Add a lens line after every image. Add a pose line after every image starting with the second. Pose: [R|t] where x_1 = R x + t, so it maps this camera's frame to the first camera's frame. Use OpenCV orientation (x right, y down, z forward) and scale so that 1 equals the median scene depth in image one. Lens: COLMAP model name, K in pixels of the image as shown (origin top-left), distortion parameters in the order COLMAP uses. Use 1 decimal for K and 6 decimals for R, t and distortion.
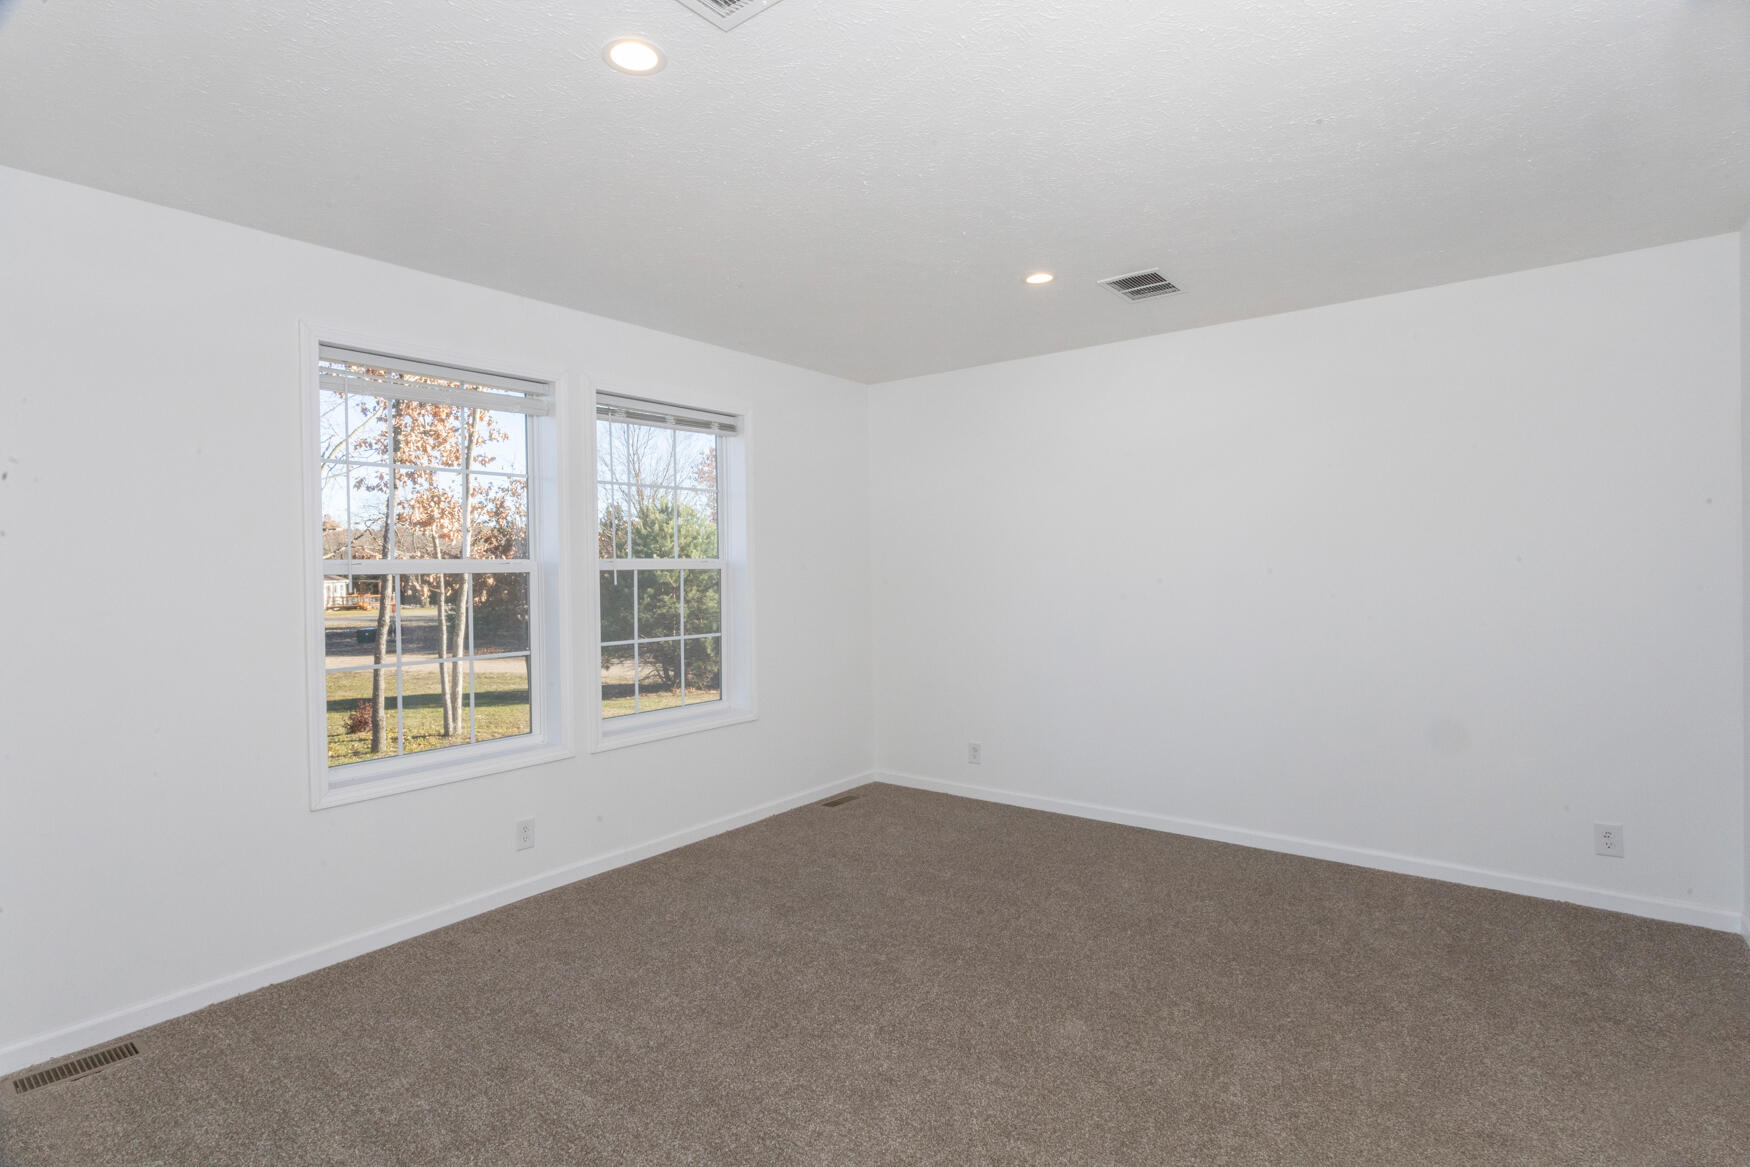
lens RADIAL K [[944.8, 0, 875.0], [0, 944.8, 583.5], [0, 0, 1]] dist [0.000263, 0.002118]
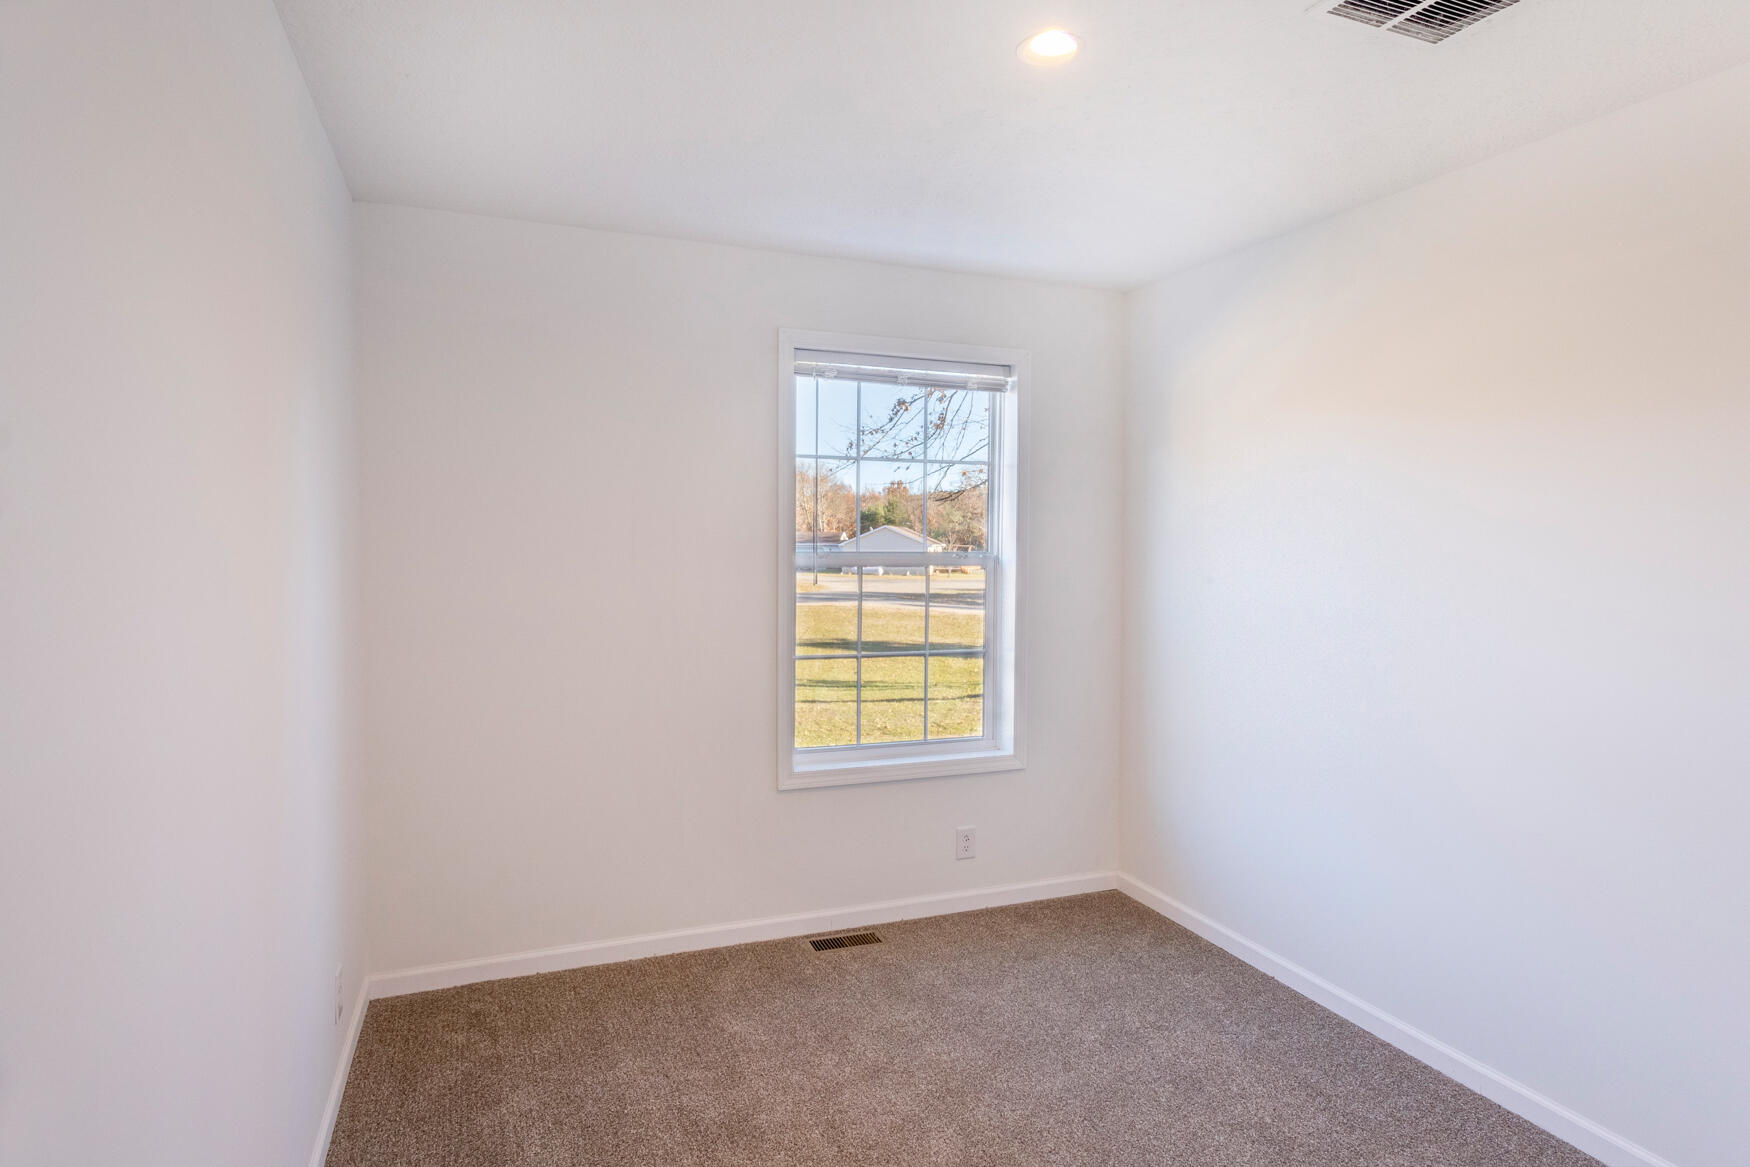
lens RADIAL K [[985.0, 0, 875.0], [0, 985.0, 583.5], [0, 0, 1]] dist [-0.003212, 0.000499]
pose [[0.836604, 0.022990, -0.547325, 0.215779], [-0.020835, 0.999731, 0.010146, -0.008805], [0.547411, 0.002915, 0.836859, 0.305304]]
